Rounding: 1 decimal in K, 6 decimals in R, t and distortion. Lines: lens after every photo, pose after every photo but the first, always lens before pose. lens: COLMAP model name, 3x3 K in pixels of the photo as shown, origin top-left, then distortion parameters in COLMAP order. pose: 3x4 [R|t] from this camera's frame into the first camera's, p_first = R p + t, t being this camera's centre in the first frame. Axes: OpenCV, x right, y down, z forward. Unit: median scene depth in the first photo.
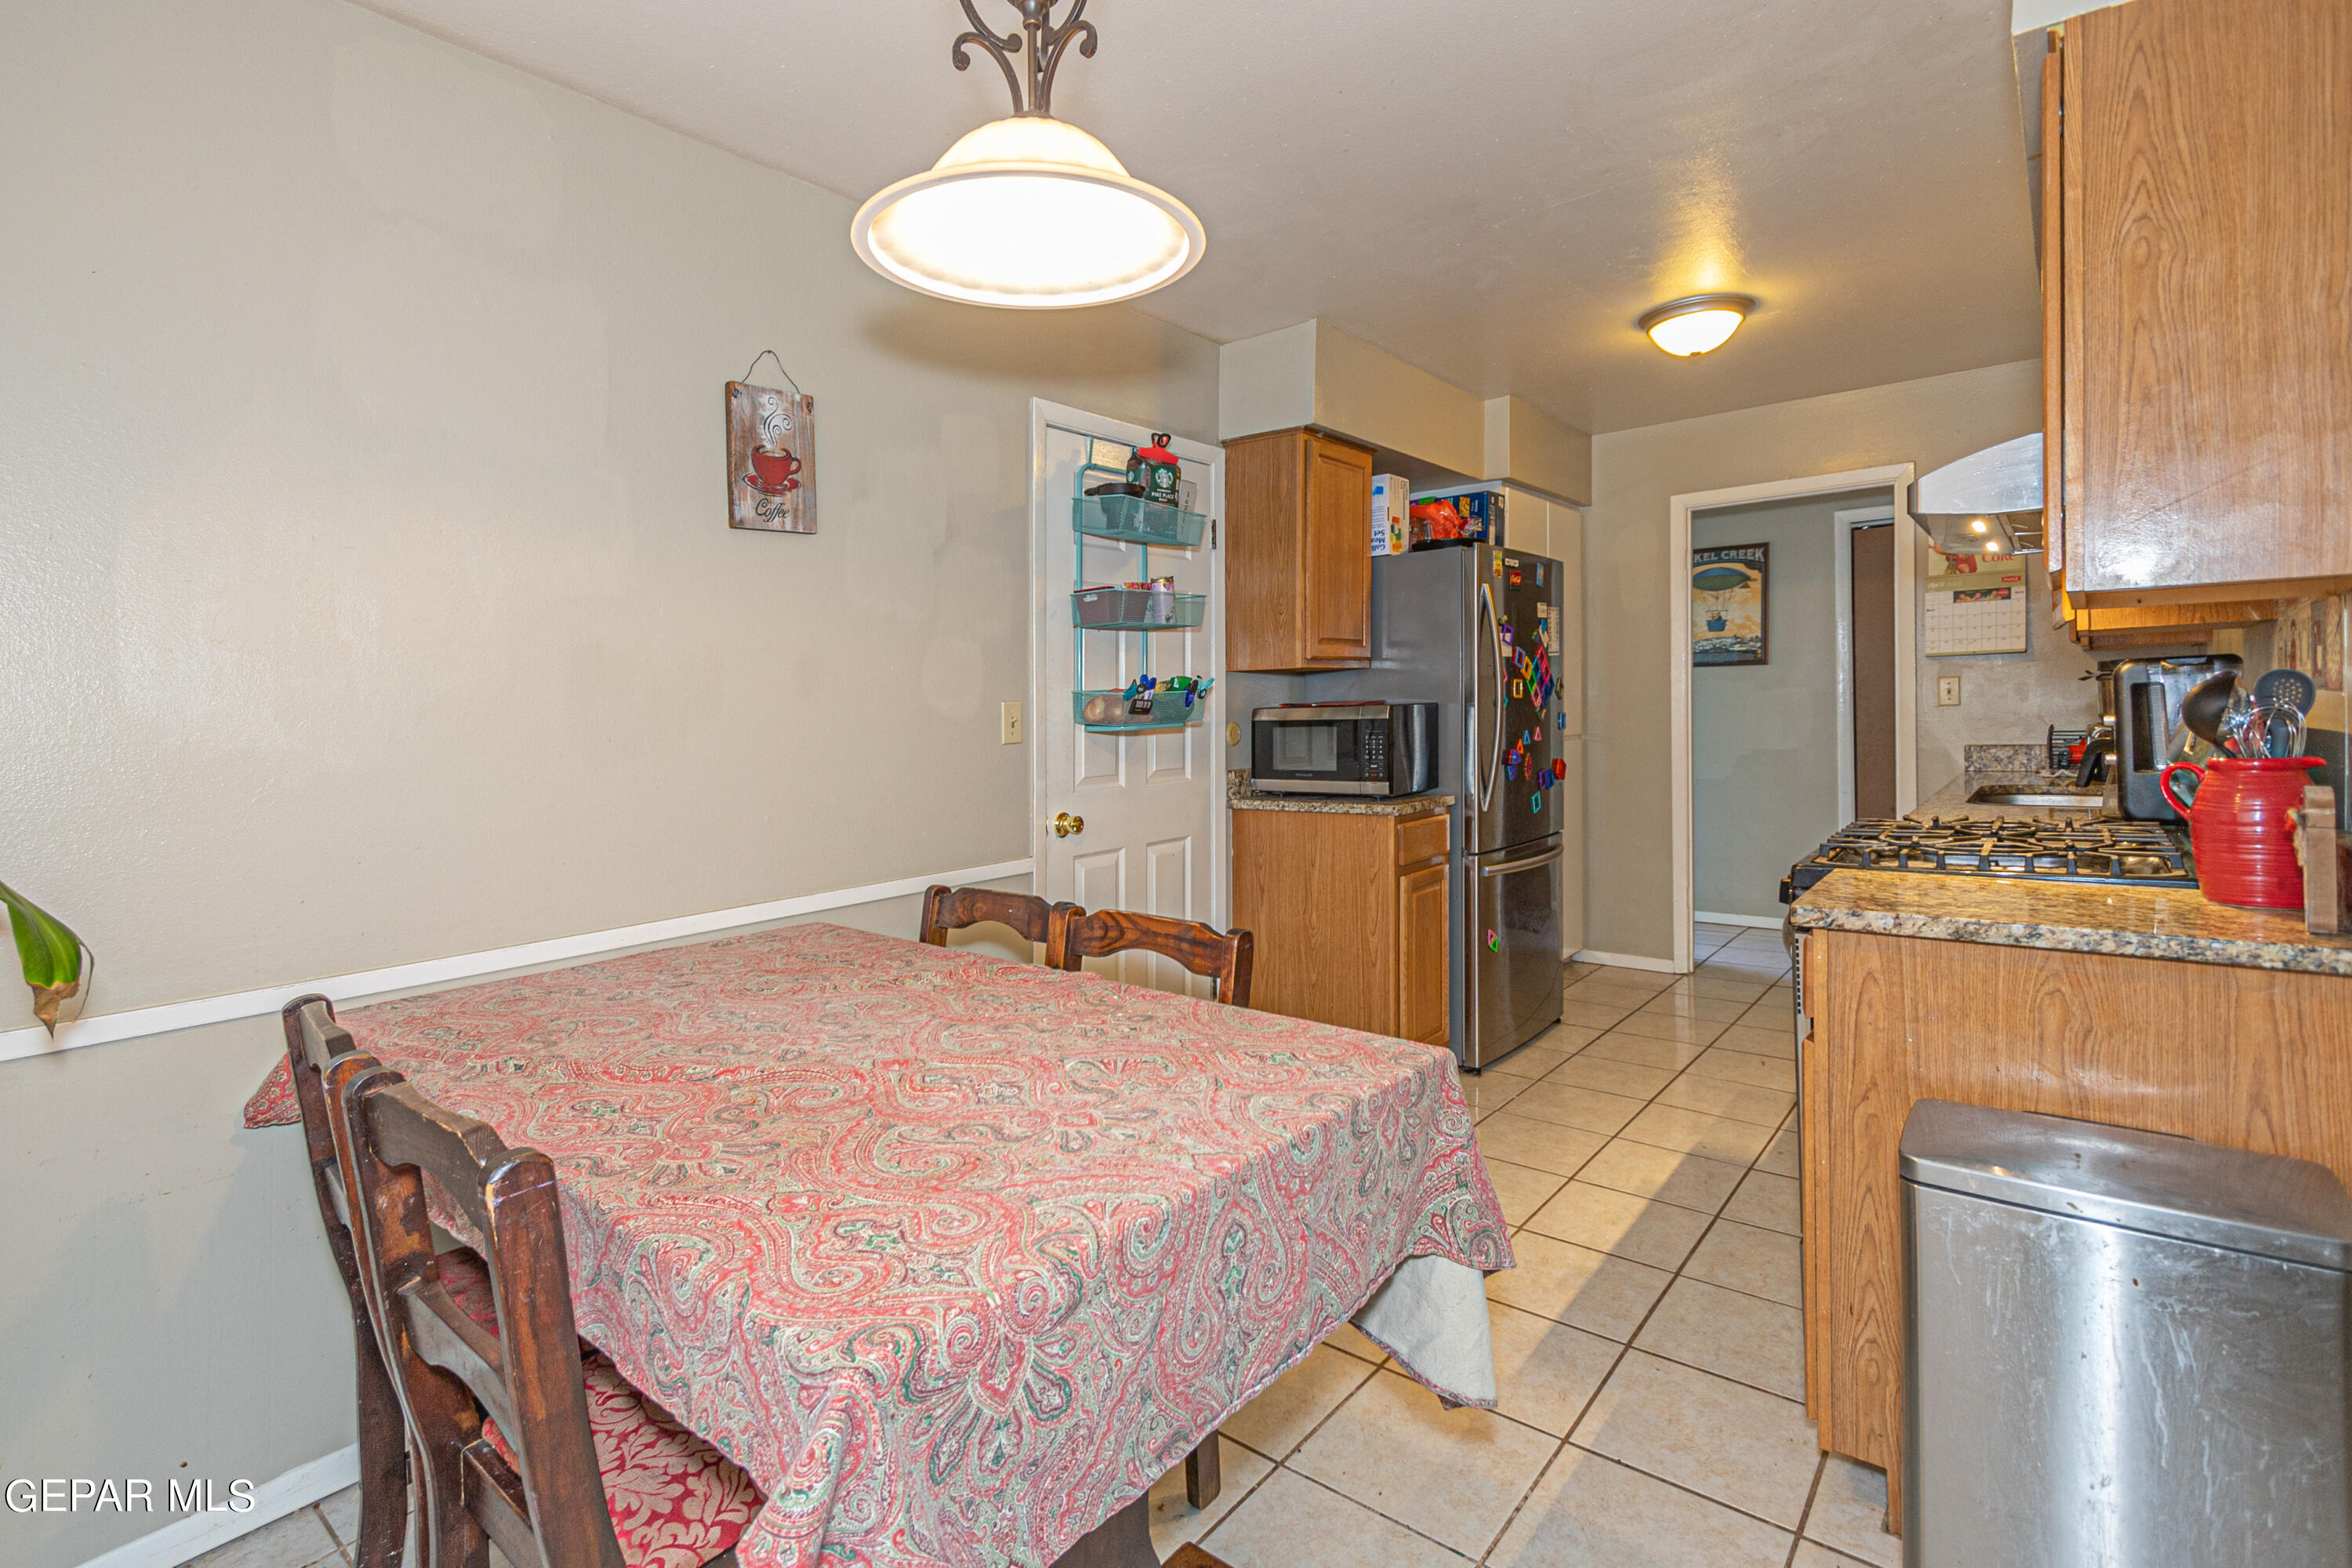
lens RADIAL K [[1107.7, 0, 1175.0], [0, 1107.7, 743.6], [0, 0, 1]] dist [0.000815, -0.000139]
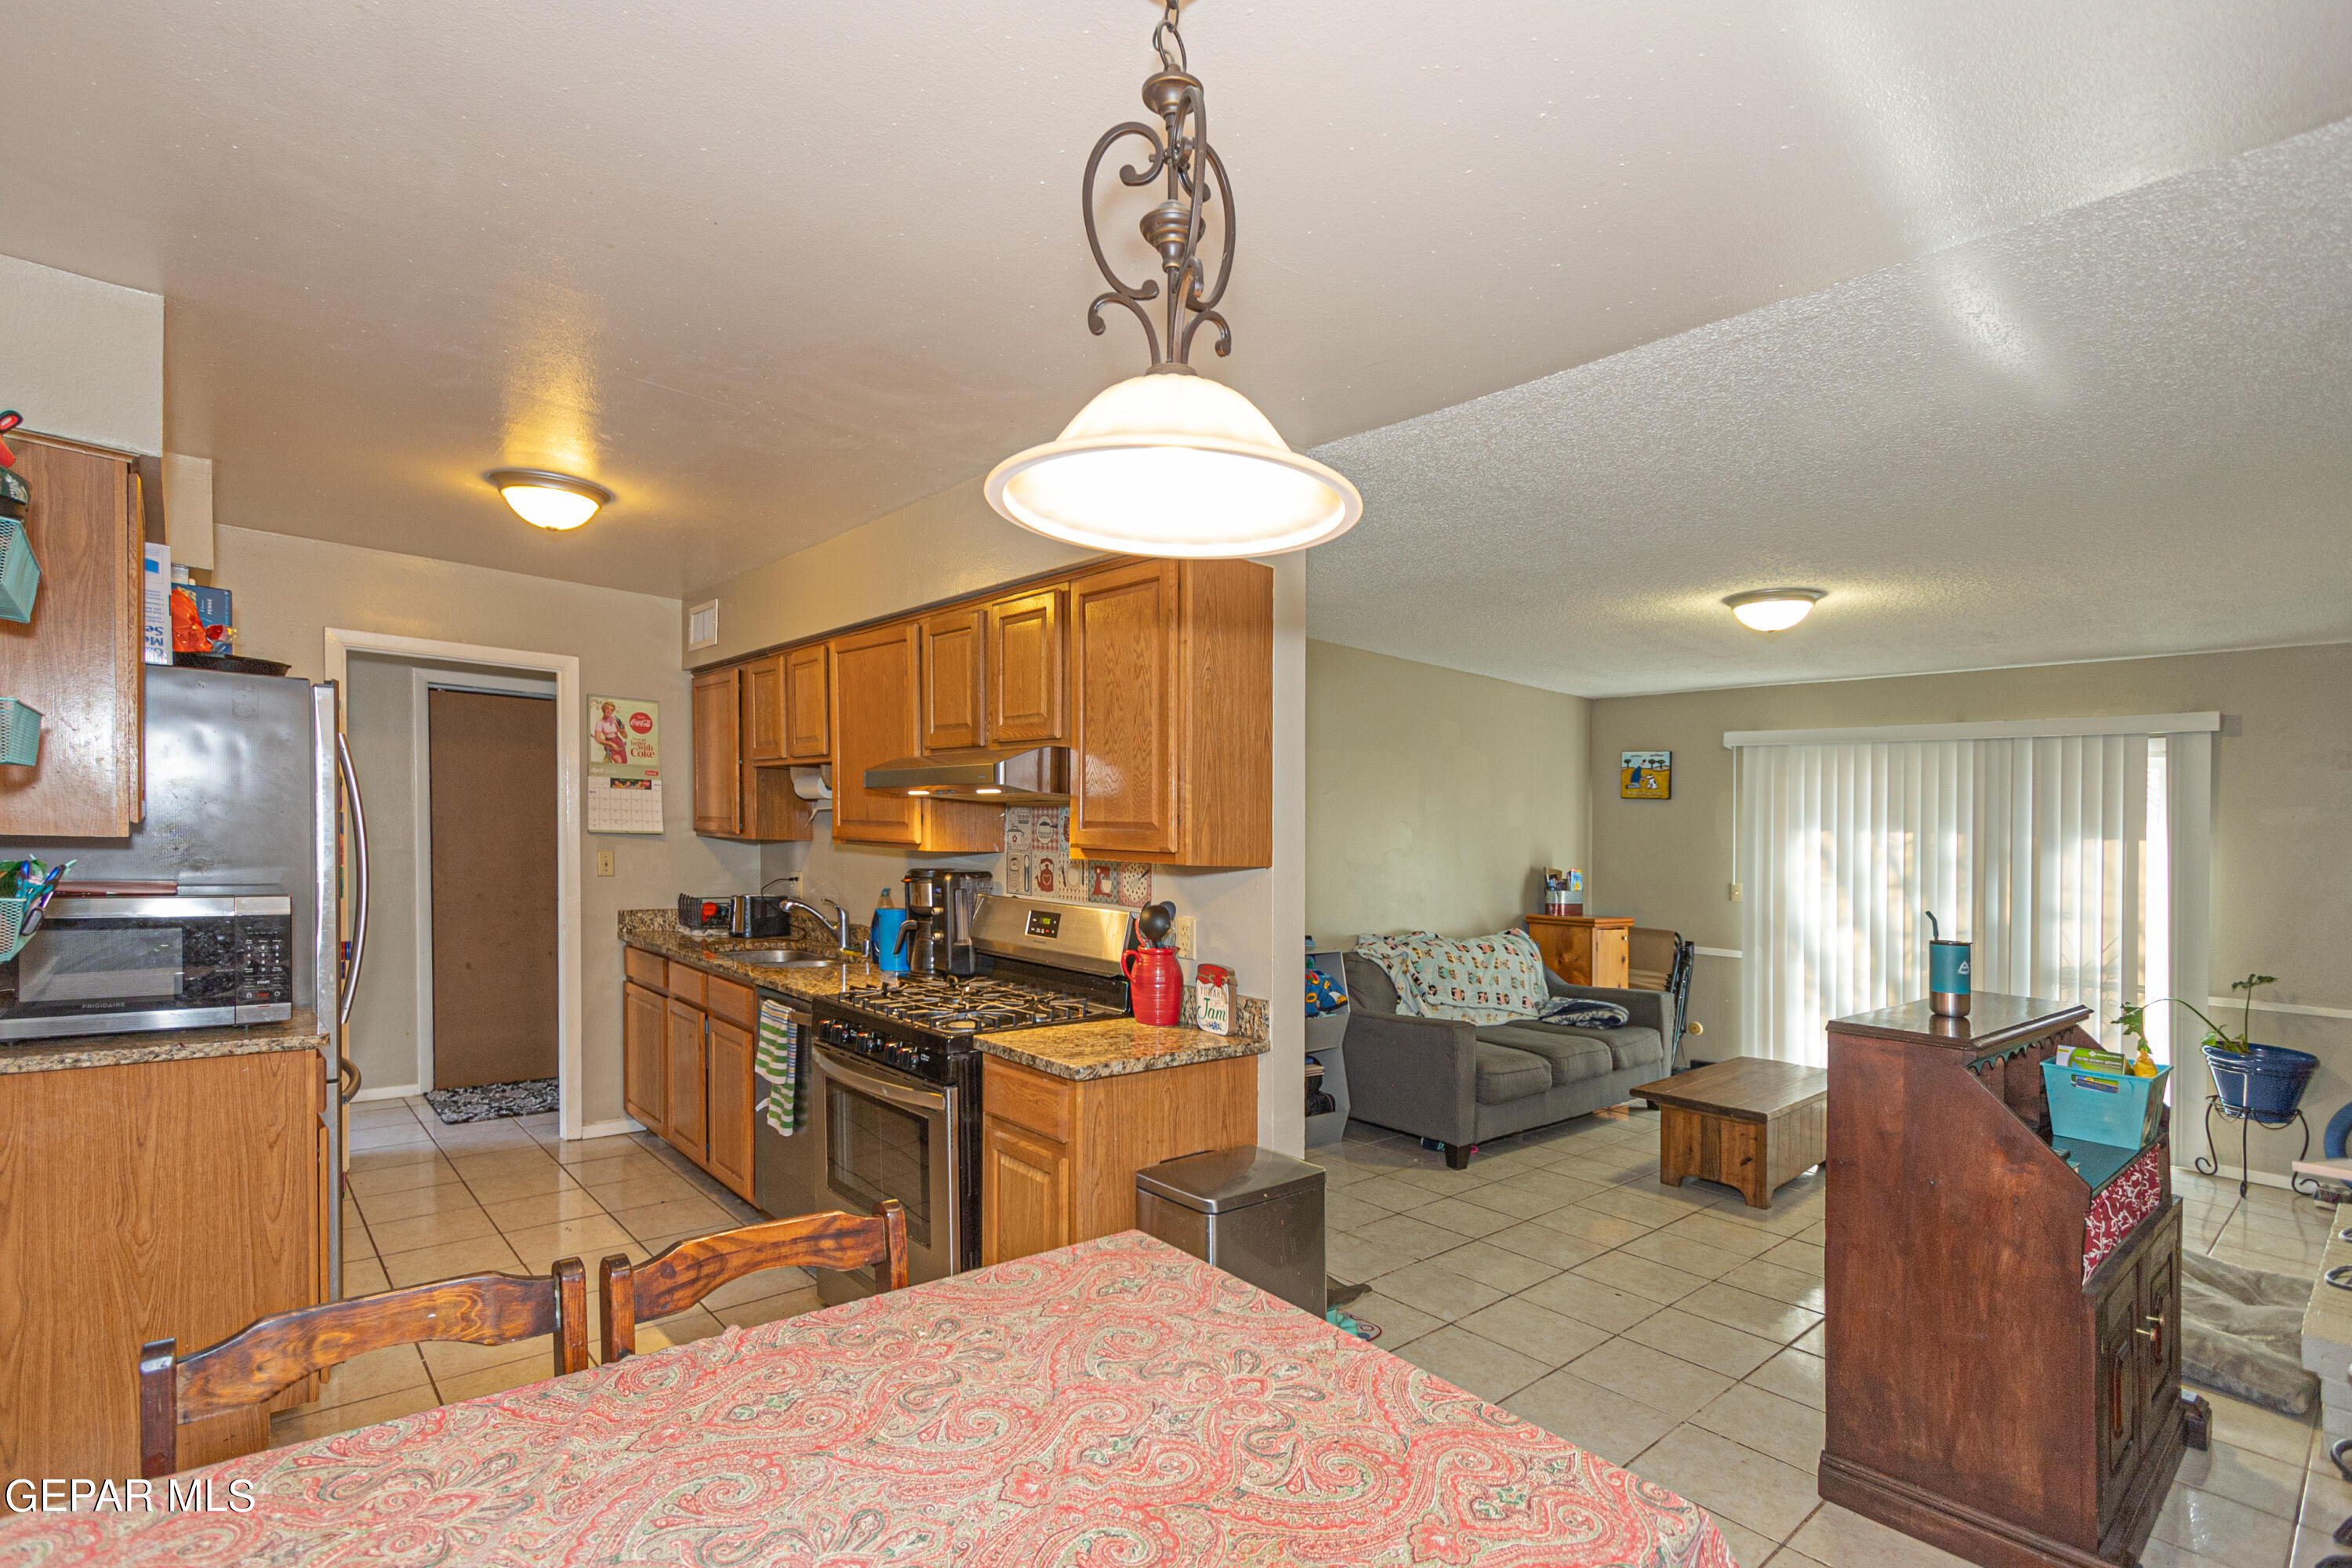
lens RADIAL K [[1098.8, 0, 1115.8], [0, 1098.8, 879.1], [0, 0, 1]] dist [0.000206, -0.000055]
pose [[0.179428, -0.006368, 0.983750, -0.409246], [-0.006559, 0.999949, 0.007669, -0.054010], [-0.983749, -0.007829, 0.179377, 0.337872]]
